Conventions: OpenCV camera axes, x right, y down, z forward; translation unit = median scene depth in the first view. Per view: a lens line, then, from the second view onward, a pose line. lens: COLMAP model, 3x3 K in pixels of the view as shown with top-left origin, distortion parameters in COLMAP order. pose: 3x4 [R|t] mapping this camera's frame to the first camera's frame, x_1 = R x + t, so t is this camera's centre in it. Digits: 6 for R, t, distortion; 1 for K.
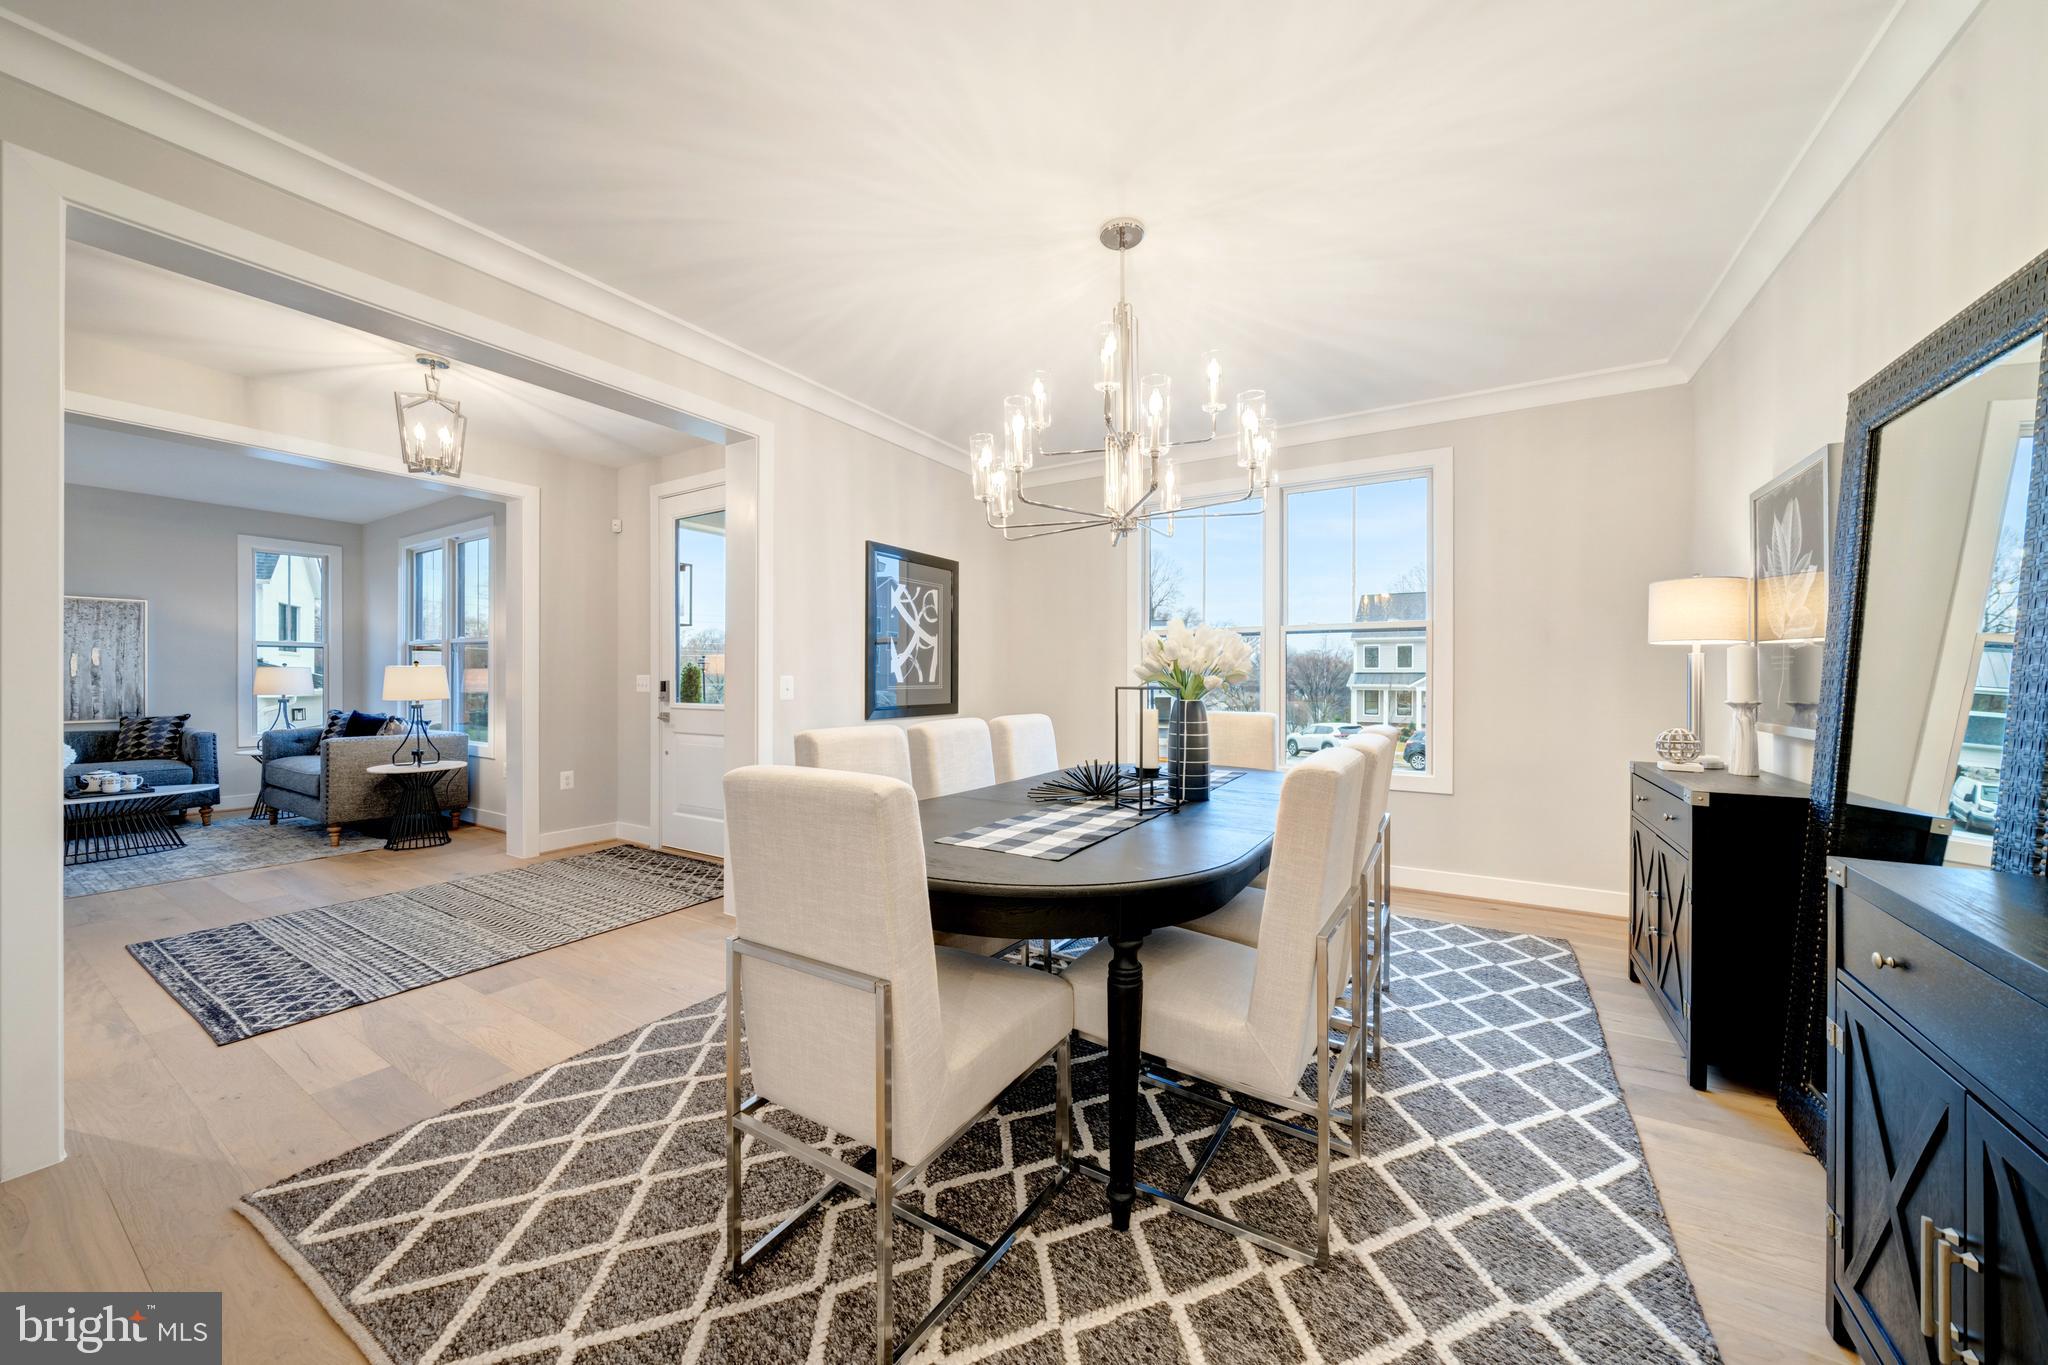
lens RADIAL K [[723.7, 0, 1026.4], [0, 723.7, 677.1], [0, 0, 1]] dist [-0.000715, -0.000022]
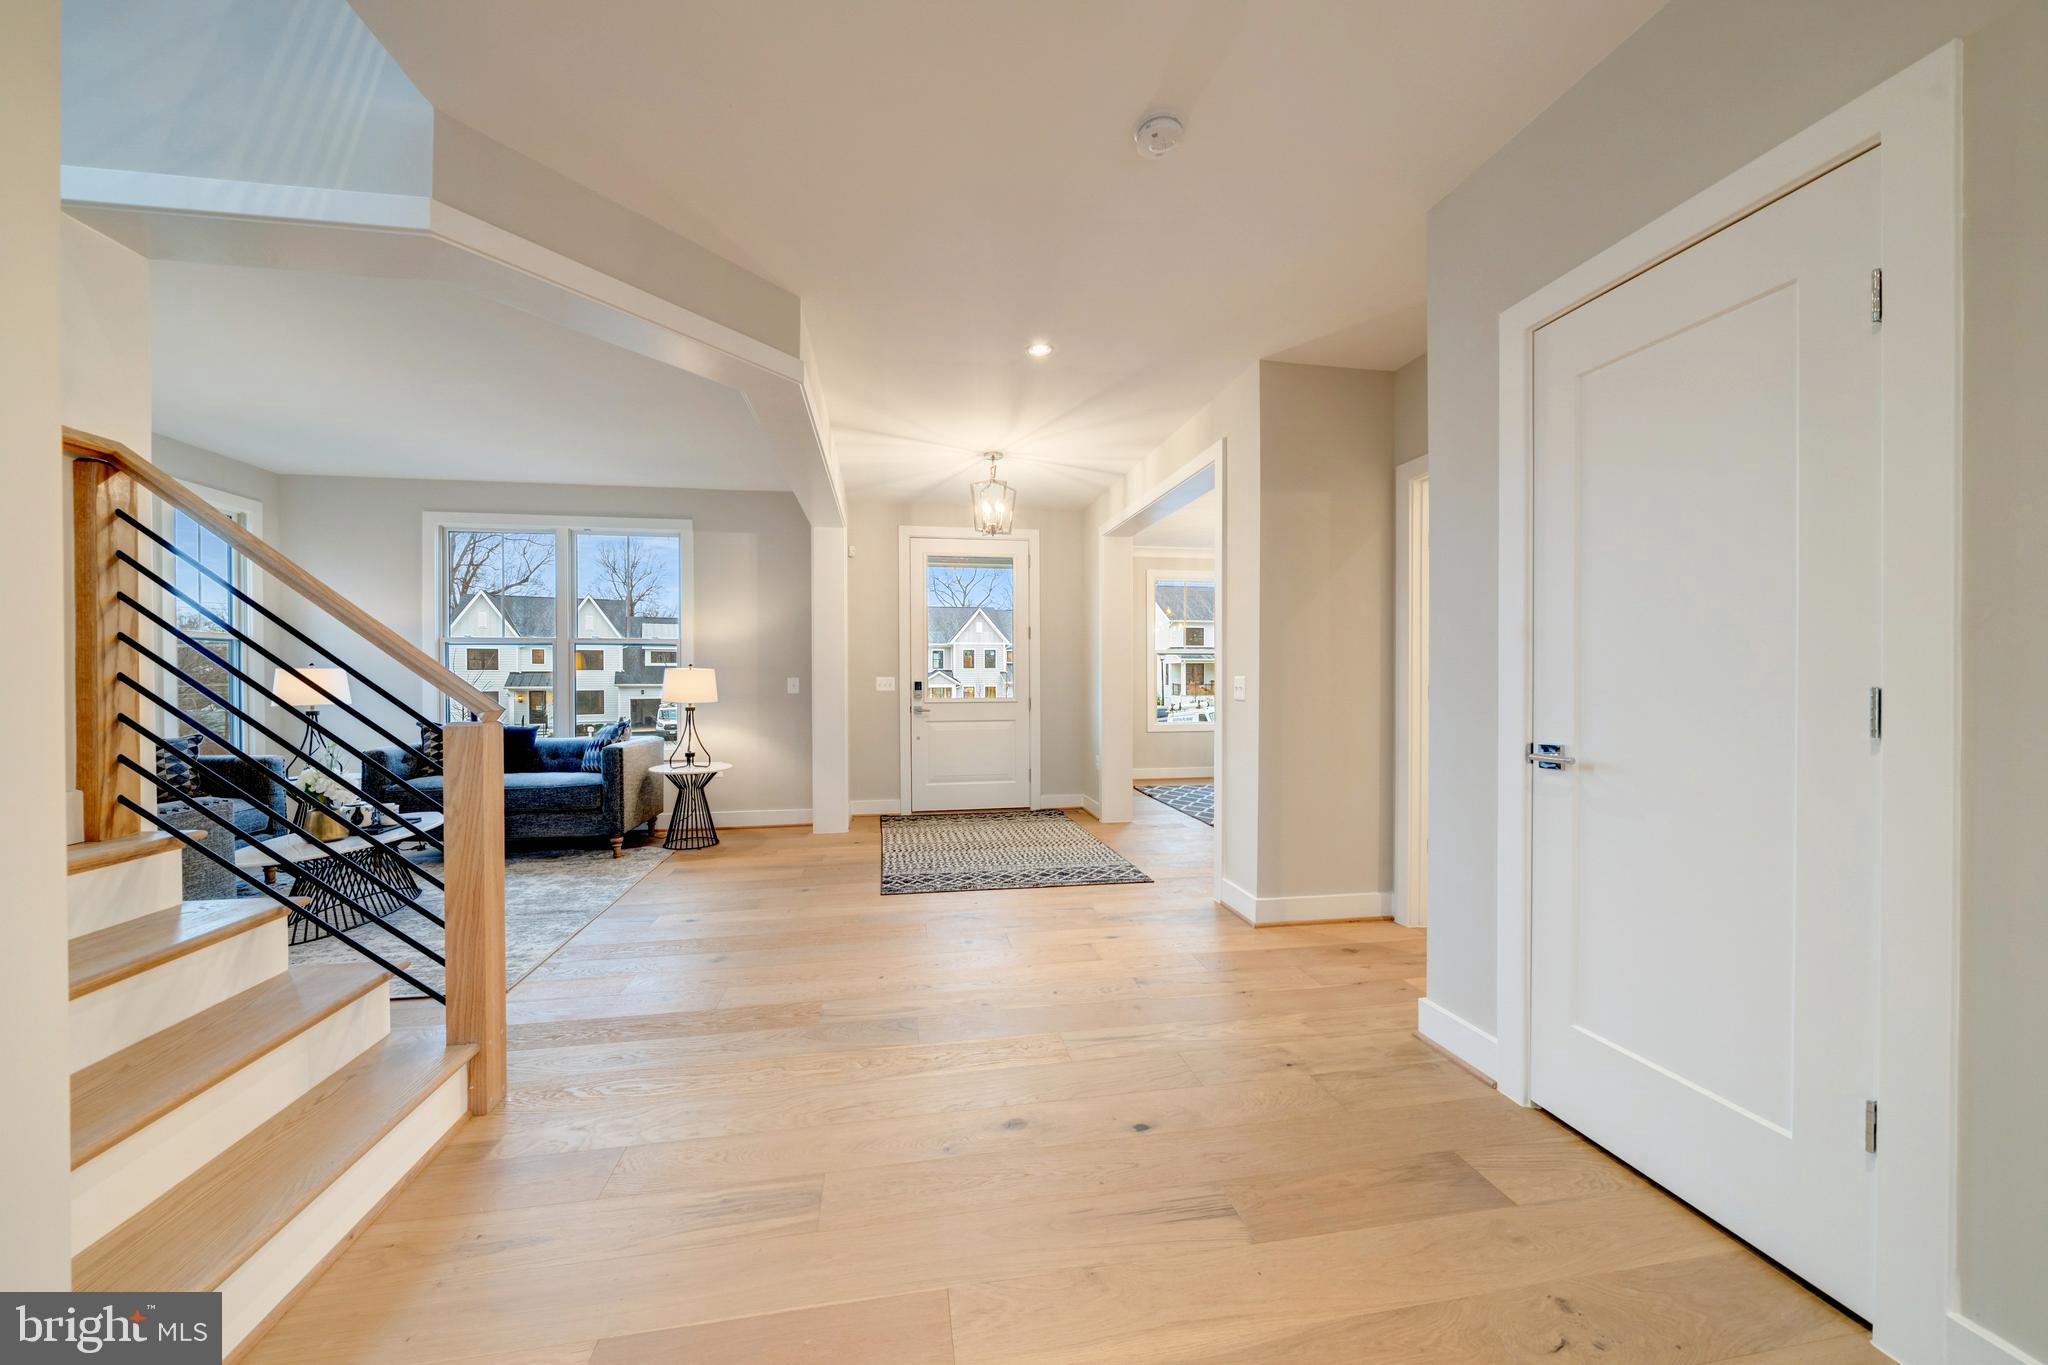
lens RADIAL K [[700.9, 0, 1010.8], [0, 700.9, 682.3], [0, 0, 1]] dist [-0.000475, -0.000034]
pose [[0.745753, -0.008080, 0.666174, -2.026035], [0.004345, 0.999964, 0.007265, -0.002692], [-0.666209, -0.002523, 0.745761, -0.053766]]
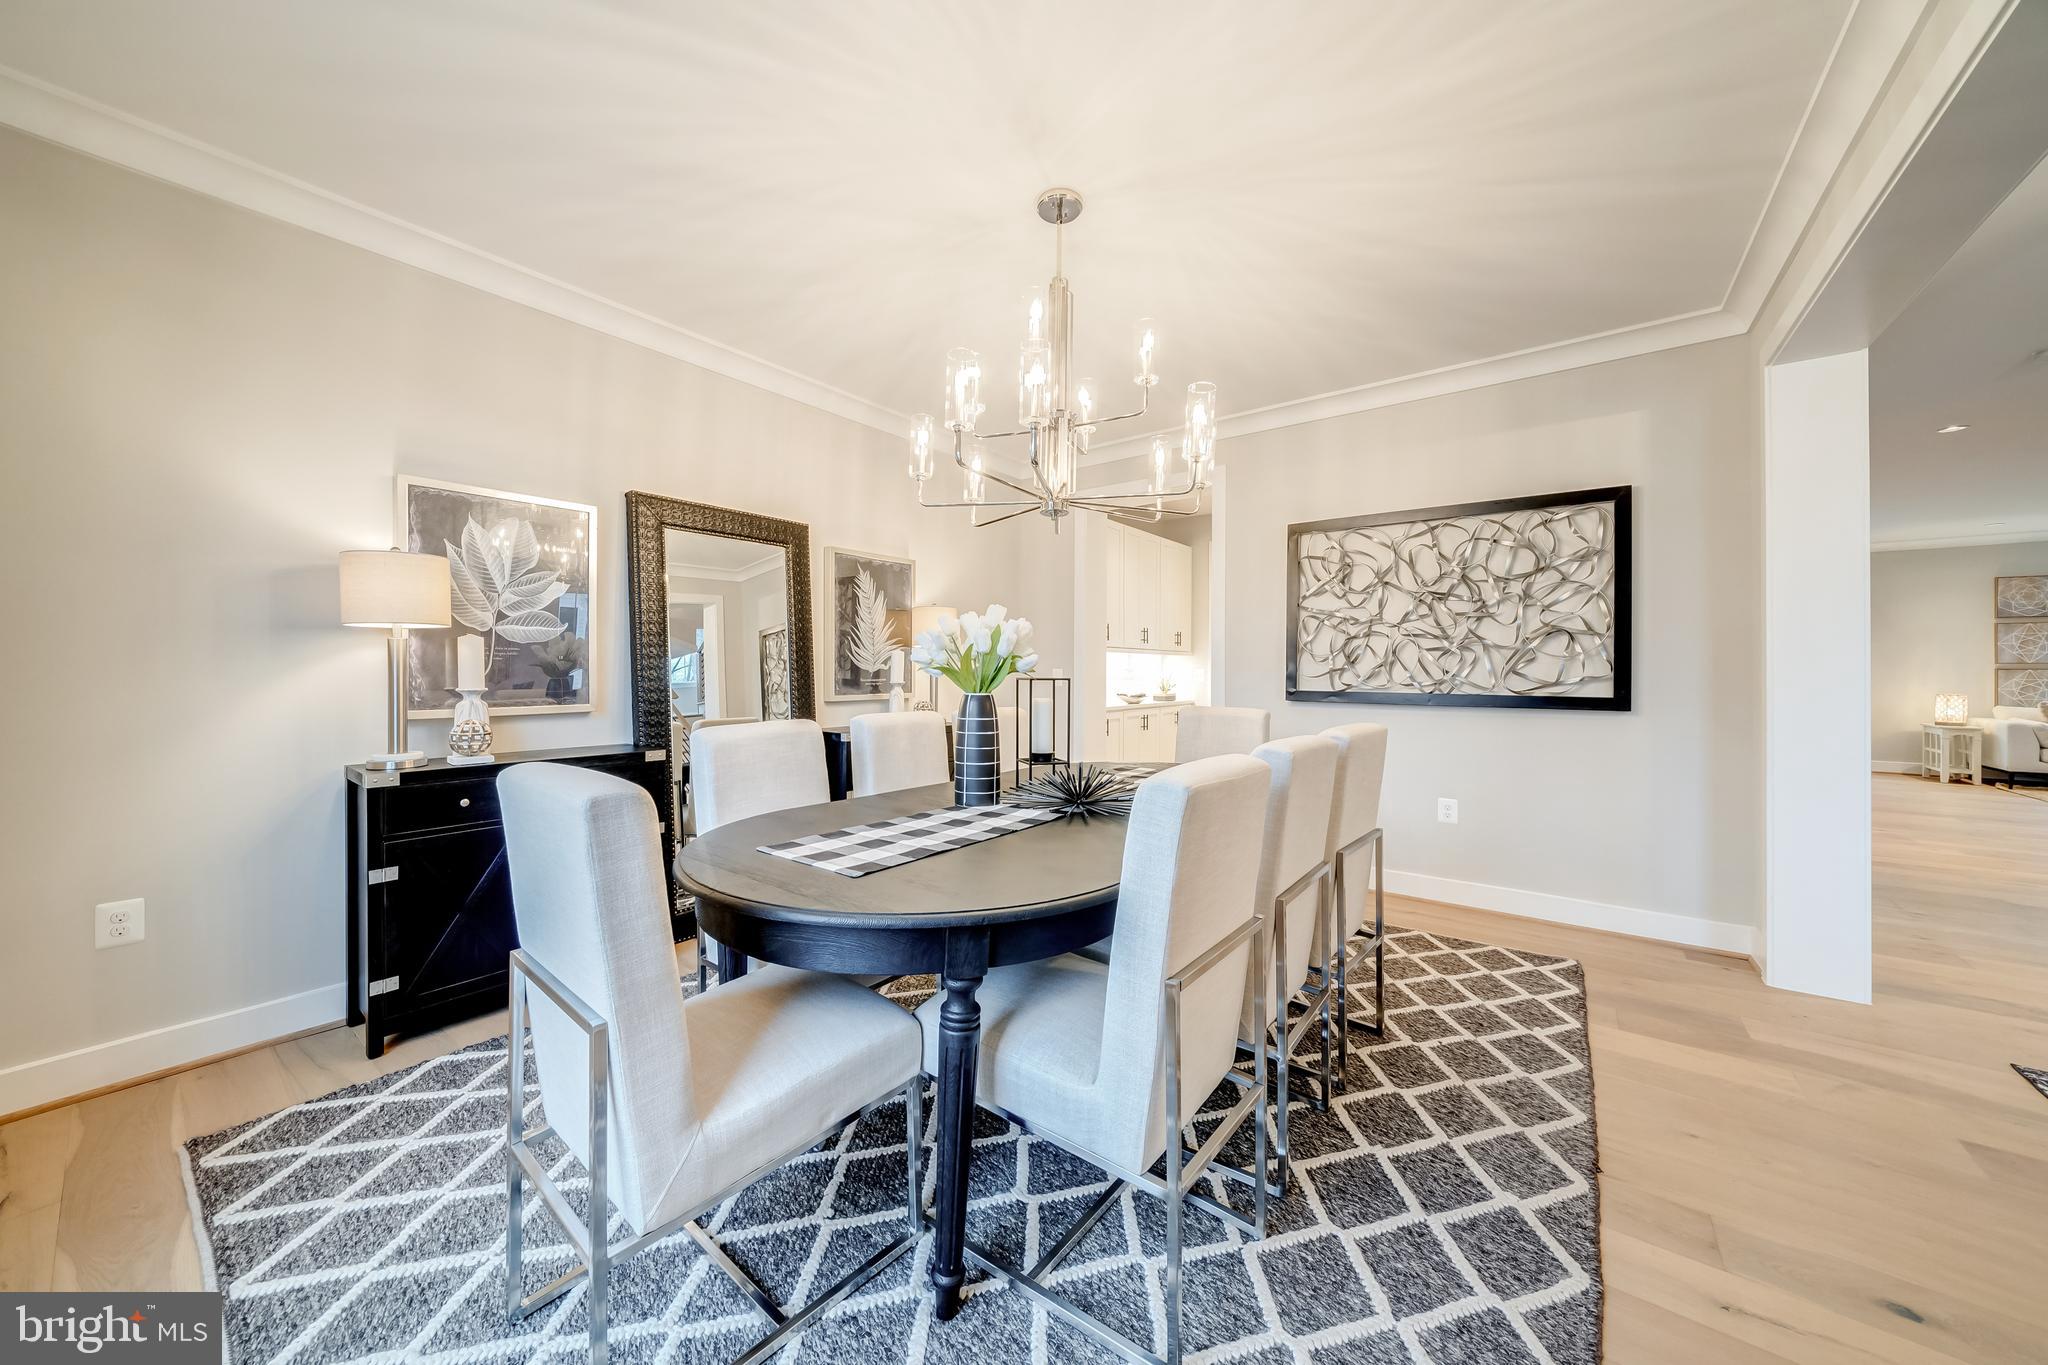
lens RADIAL K [[704.9, 0, 1019.8], [0, 704.9, 674.3], [0, 0, 1]] dist [-0.004998, -0.000123]
pose [[-0.994825, -0.006829, 0.101376, 0.066794], [-0.006097, 0.999953, 0.007528, 0.003017], [-0.101422, 0.006871, -0.994820, 1.612344]]
